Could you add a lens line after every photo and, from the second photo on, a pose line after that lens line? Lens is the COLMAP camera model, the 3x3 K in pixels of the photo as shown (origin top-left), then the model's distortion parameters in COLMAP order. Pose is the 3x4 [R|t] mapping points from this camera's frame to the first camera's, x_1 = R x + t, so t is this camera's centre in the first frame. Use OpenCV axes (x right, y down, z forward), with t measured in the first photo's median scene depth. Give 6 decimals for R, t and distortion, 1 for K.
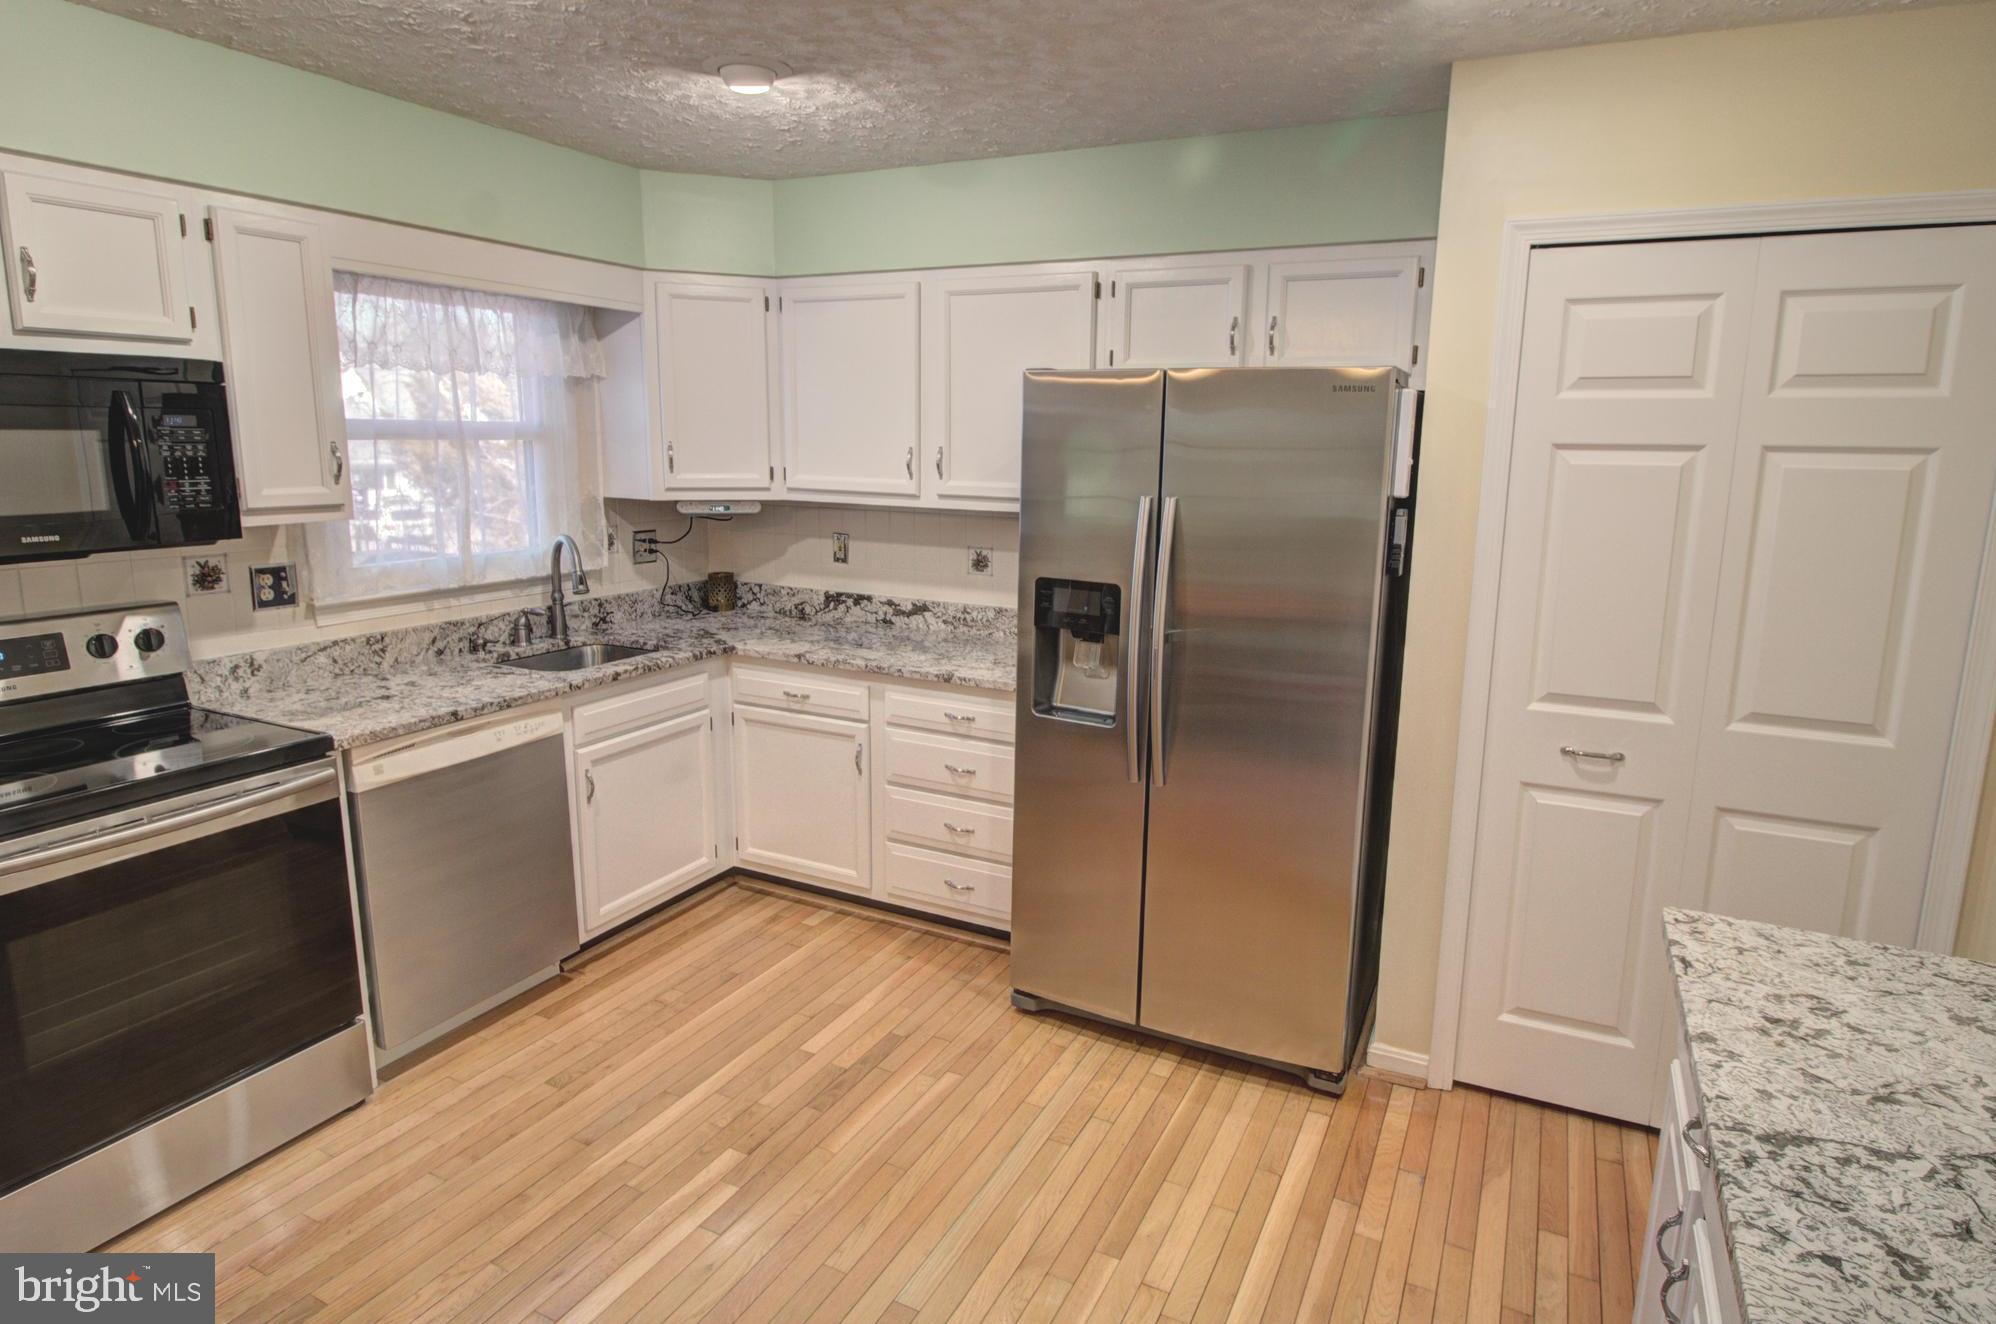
lens RADIAL K [[1075.9, 0, 1026.5], [0, 1075.9, 630.3], [0, 0, 1]] dist [-0.007110, -0.004264]
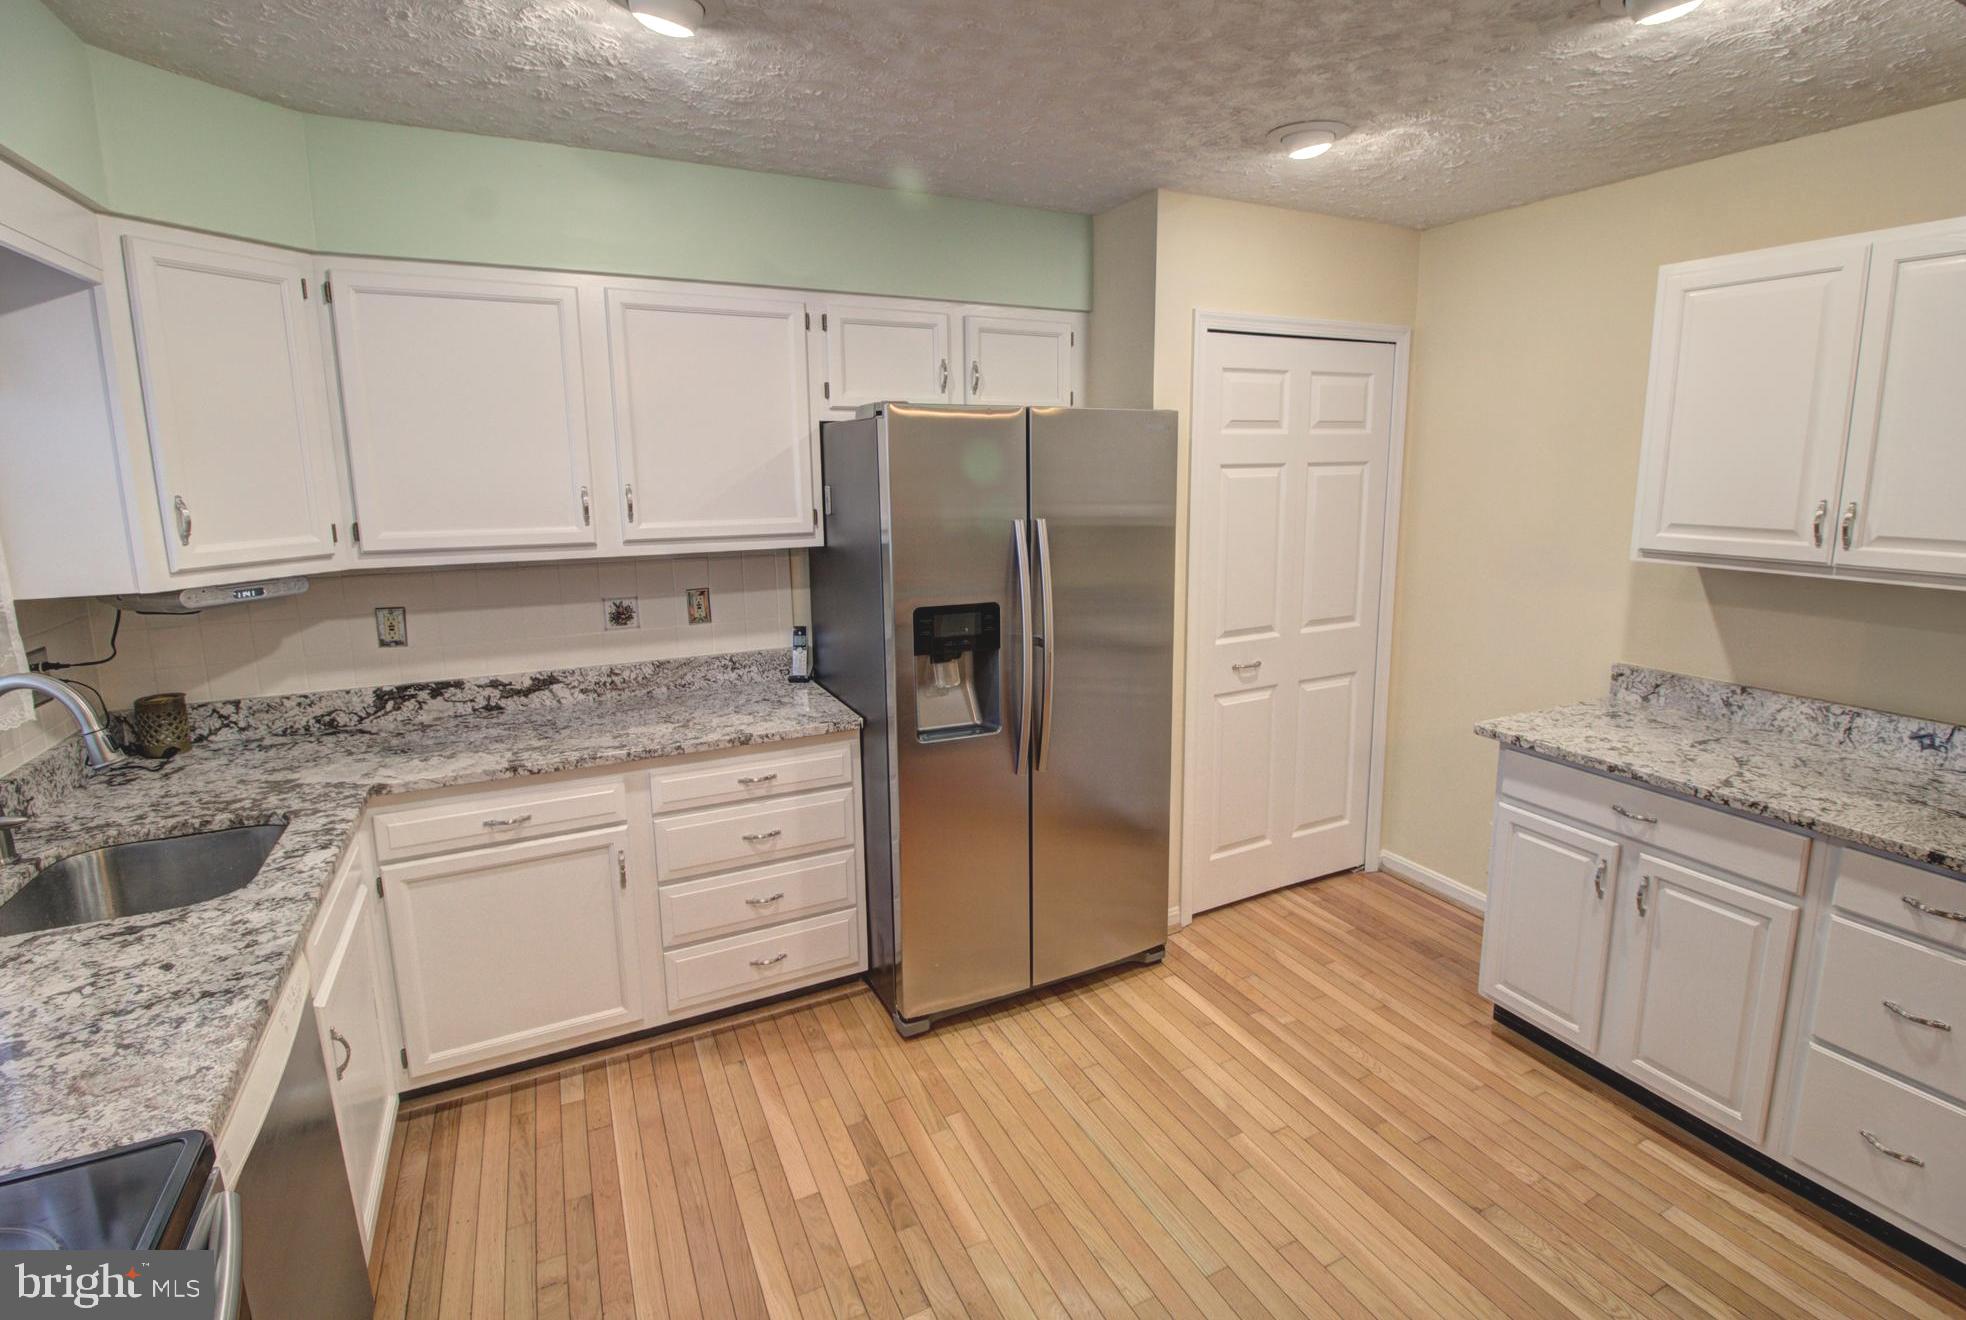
lens RADIAL K [[939.8, 0, 1035.2], [0, 939.8, 622.3], [0, 0, 1]] dist [-0.010964, -0.001178]
pose [[0.585433, -0.157790, 0.795217, -0.548181], [0.159243, 0.984150, 0.078045, -0.076203], [-0.794927, 0.080942, 0.601281, 0.331404]]
